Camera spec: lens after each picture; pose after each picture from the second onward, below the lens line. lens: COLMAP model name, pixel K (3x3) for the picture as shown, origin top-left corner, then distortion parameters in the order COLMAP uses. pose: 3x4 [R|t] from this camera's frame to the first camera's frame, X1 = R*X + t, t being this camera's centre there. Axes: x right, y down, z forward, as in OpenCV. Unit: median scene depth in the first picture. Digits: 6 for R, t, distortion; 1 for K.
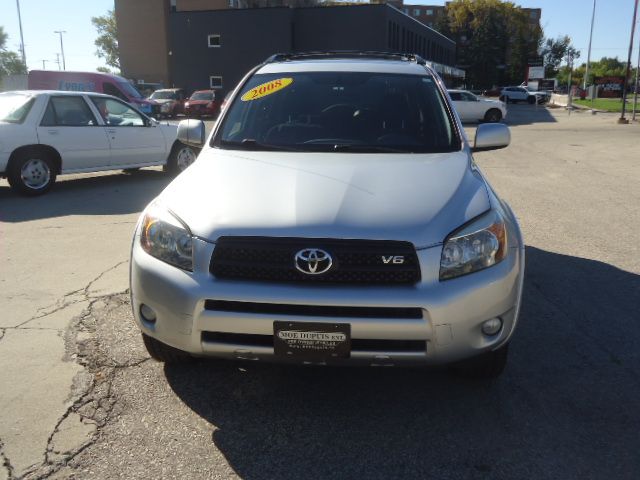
lens RADIAL K [[601.0, 0, 319.7], [0, 601.0, 240.1], [0, 0, 1]] dist [0.051188, 0.000000]
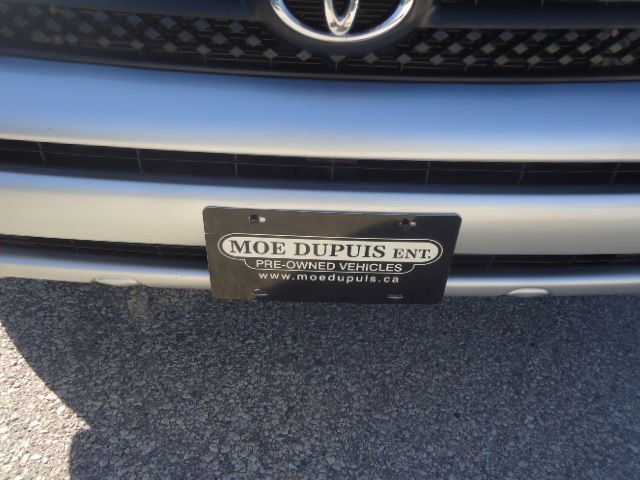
lens RADIAL K [[601.0, 0, 319.2], [0, 601.0, 238.8], [0, 0, 1]] dist [0.051188, 0.000000]
pose [[0.995257, -0.029425, 0.092723, -0.047672], [-0.008267, 0.924125, 0.382001, 0.034210], [-0.096928, -0.380956, 0.919499, 0.712575]]
